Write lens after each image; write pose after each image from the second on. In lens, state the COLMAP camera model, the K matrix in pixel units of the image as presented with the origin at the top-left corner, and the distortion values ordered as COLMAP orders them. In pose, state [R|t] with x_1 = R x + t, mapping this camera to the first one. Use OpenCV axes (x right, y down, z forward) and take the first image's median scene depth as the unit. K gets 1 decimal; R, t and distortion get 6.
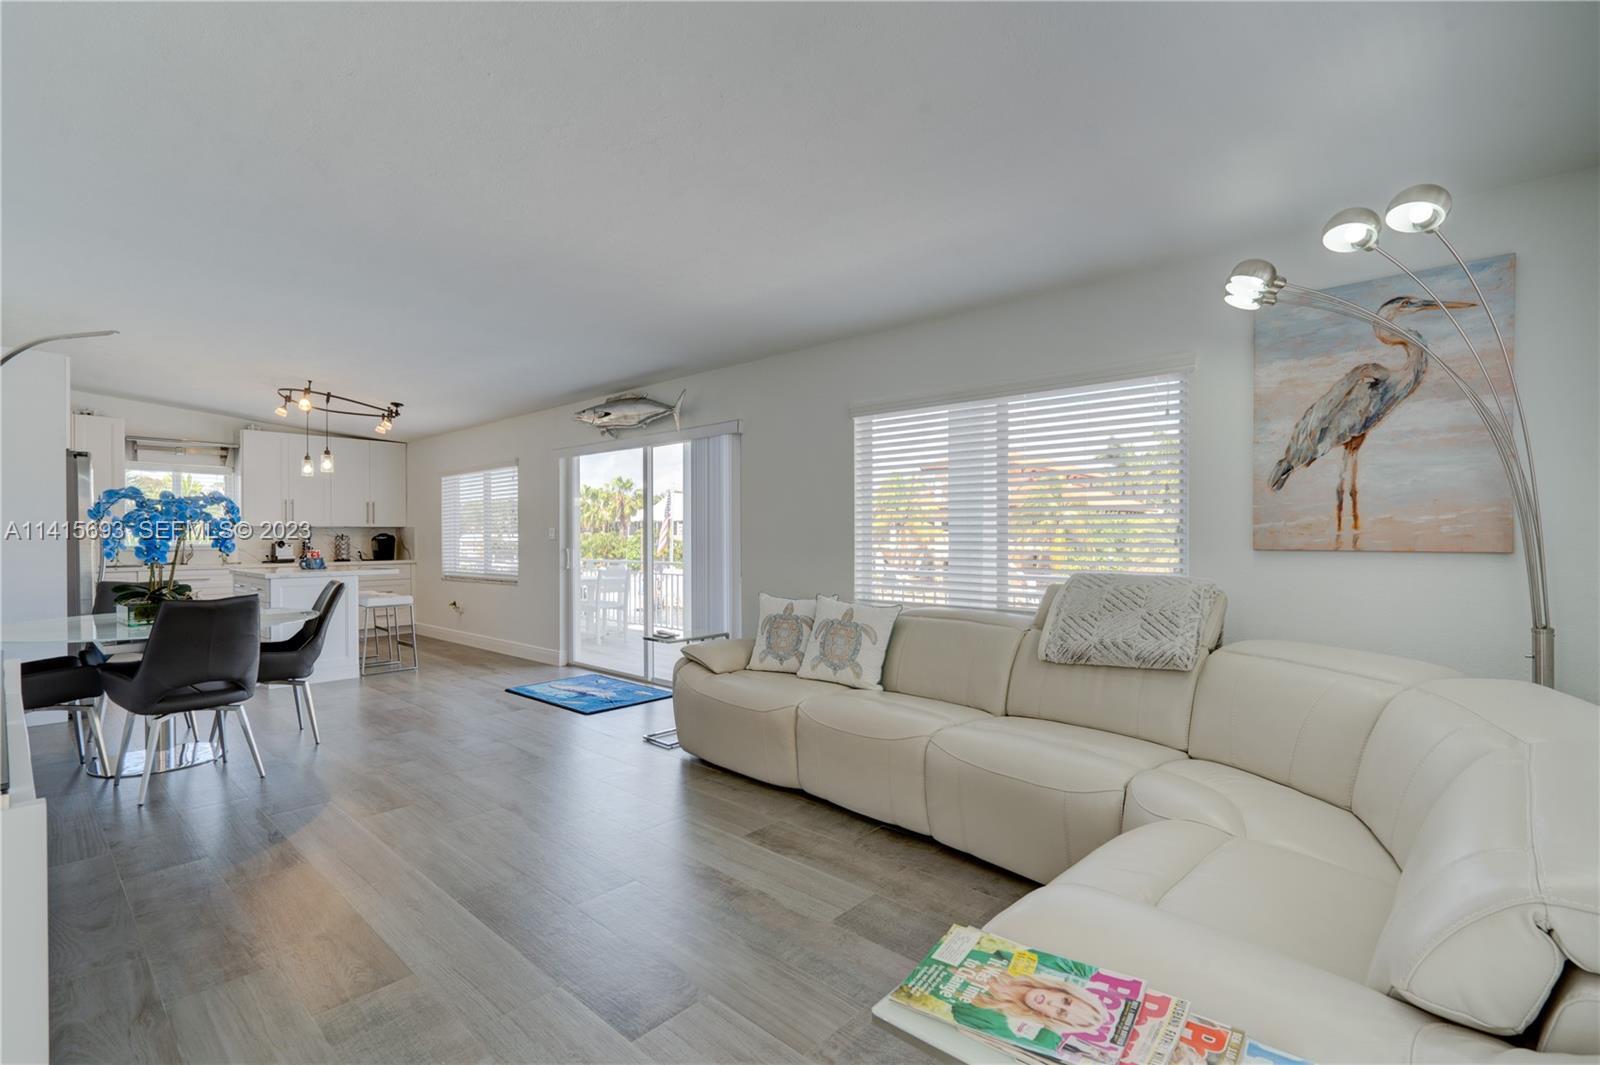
lens RADIAL K [[734.0, 0, 797.9], [0, 734.0, 535.9], [0, 0, 1]] dist [0.013888, 0.000253]
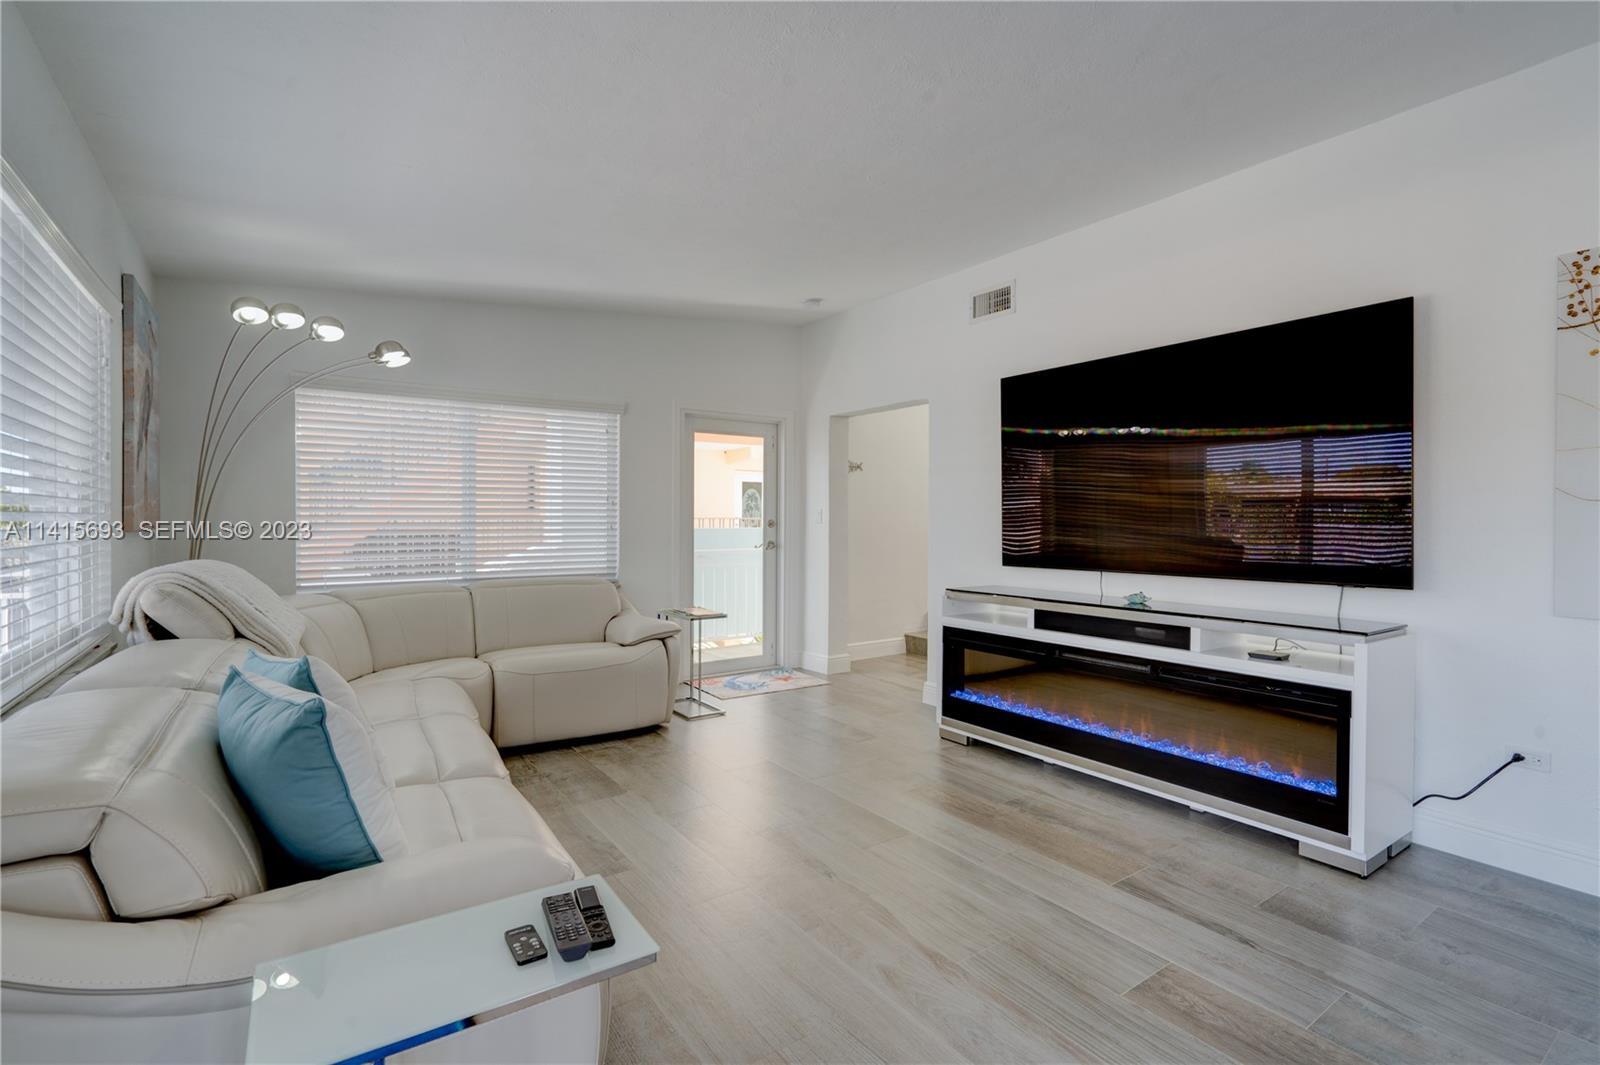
lens RADIAL K [[734.0, 0, 800.7], [0, 734.0, 534.8], [0, 0, 1]] dist [0.013888, 0.000253]
pose [[-0.972494, -0.009456, 0.232734, -0.482998], [-0.009787, 0.999952, -0.000267, 0.027624], [-0.232720, -0.002538, -0.972540, 1.867788]]
